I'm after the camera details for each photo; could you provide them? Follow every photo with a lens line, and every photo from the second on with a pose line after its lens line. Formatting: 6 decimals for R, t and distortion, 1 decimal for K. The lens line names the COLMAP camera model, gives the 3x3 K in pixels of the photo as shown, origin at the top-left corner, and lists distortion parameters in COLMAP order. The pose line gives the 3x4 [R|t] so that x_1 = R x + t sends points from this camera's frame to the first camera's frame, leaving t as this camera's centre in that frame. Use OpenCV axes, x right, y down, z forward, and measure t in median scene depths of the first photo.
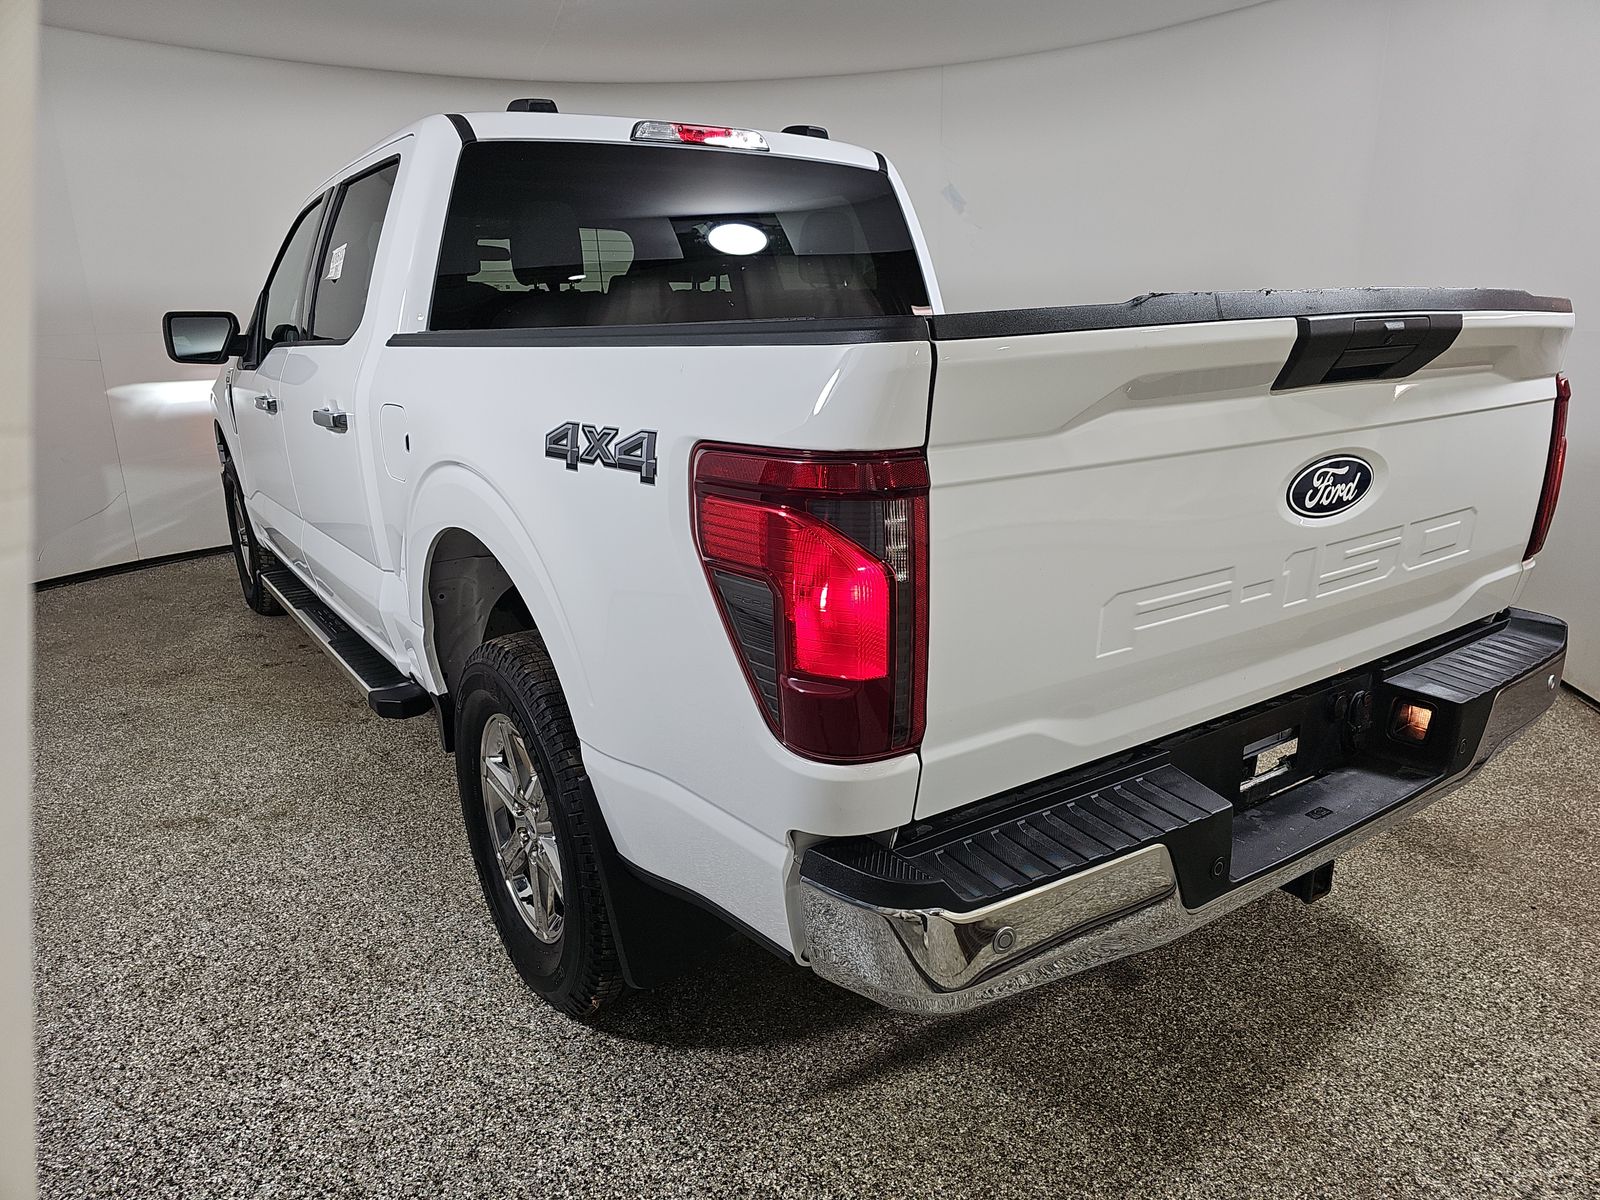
lens RADIAL K [[1080.8, 0, 799.9], [0, 1080.8, 709.3], [0, 0, 1]] dist [0.026669, -0.002945]
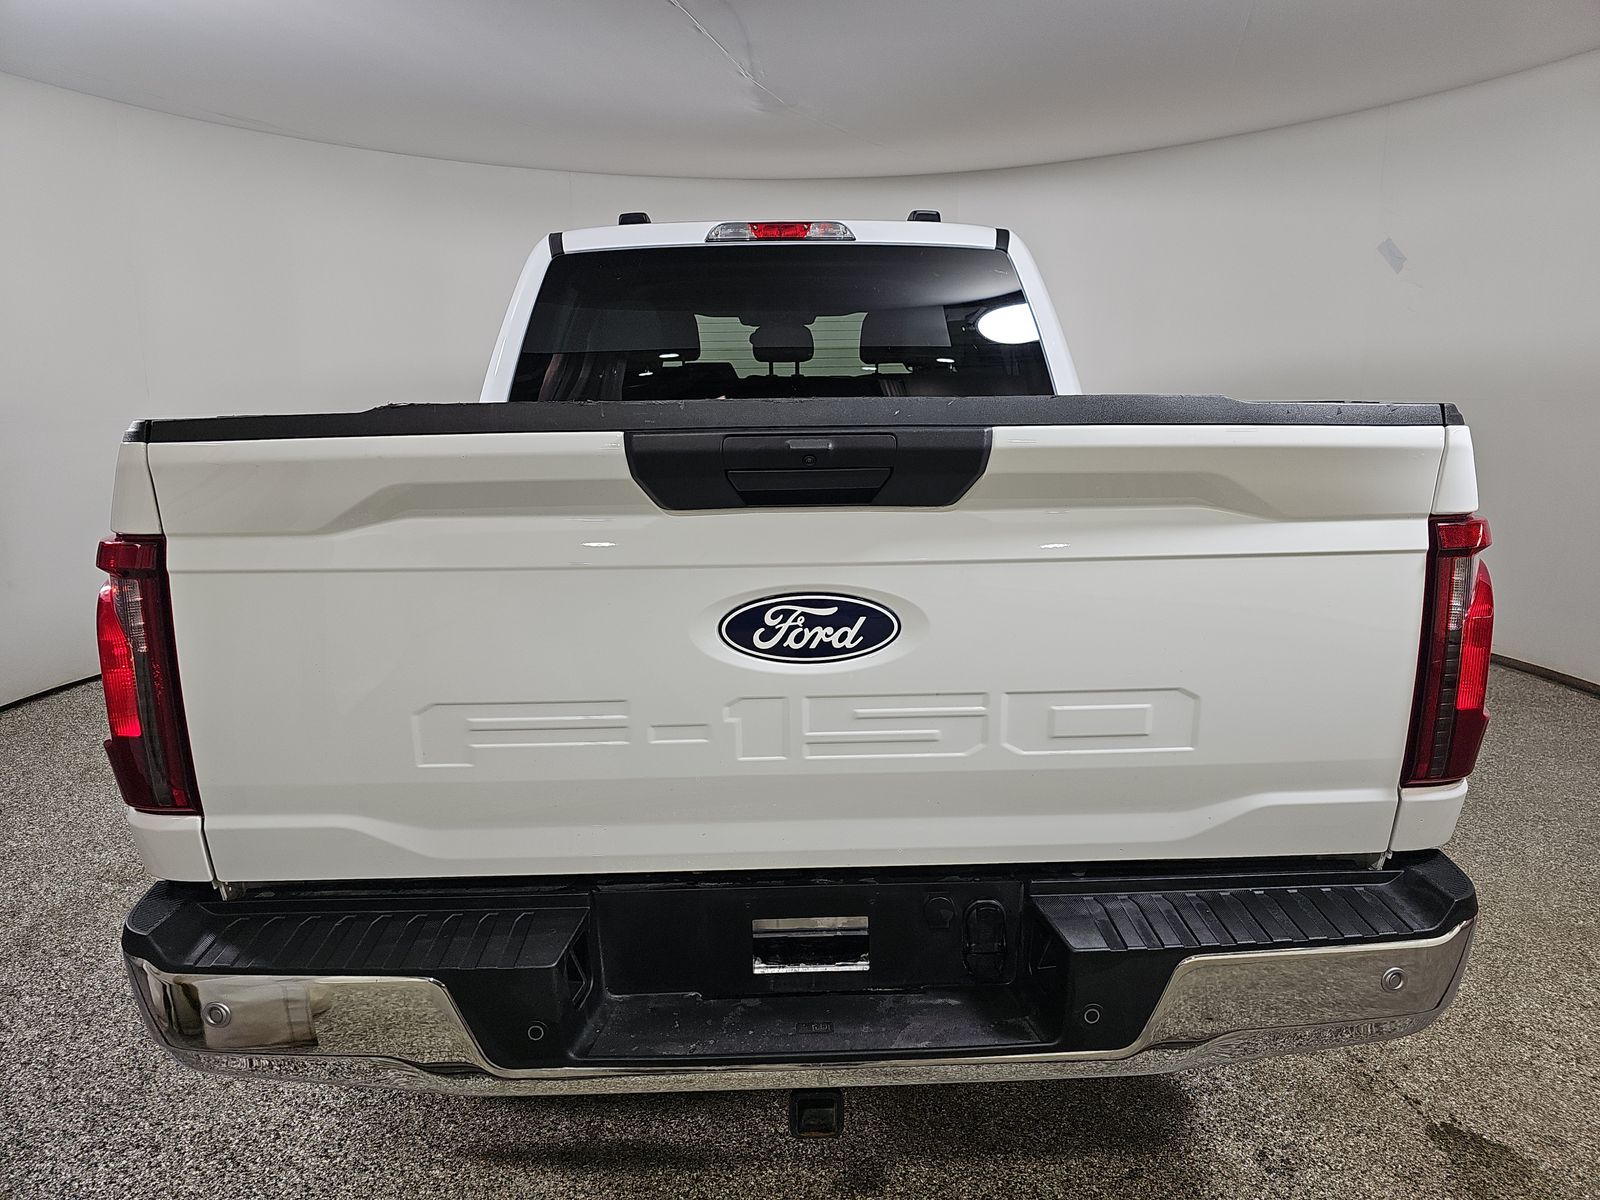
lens RADIAL K [[1086.8, 0, 799.7], [0, 1086.8, 660.4], [0, 0, 1]] dist [0.007066, -0.000733]
pose [[0.826645, 0.145775, -0.543514, 0.919180], [-0.194392, 0.980379, -0.032709, -0.150289], [0.528081, 0.132693, 0.838763, 0.305677]]
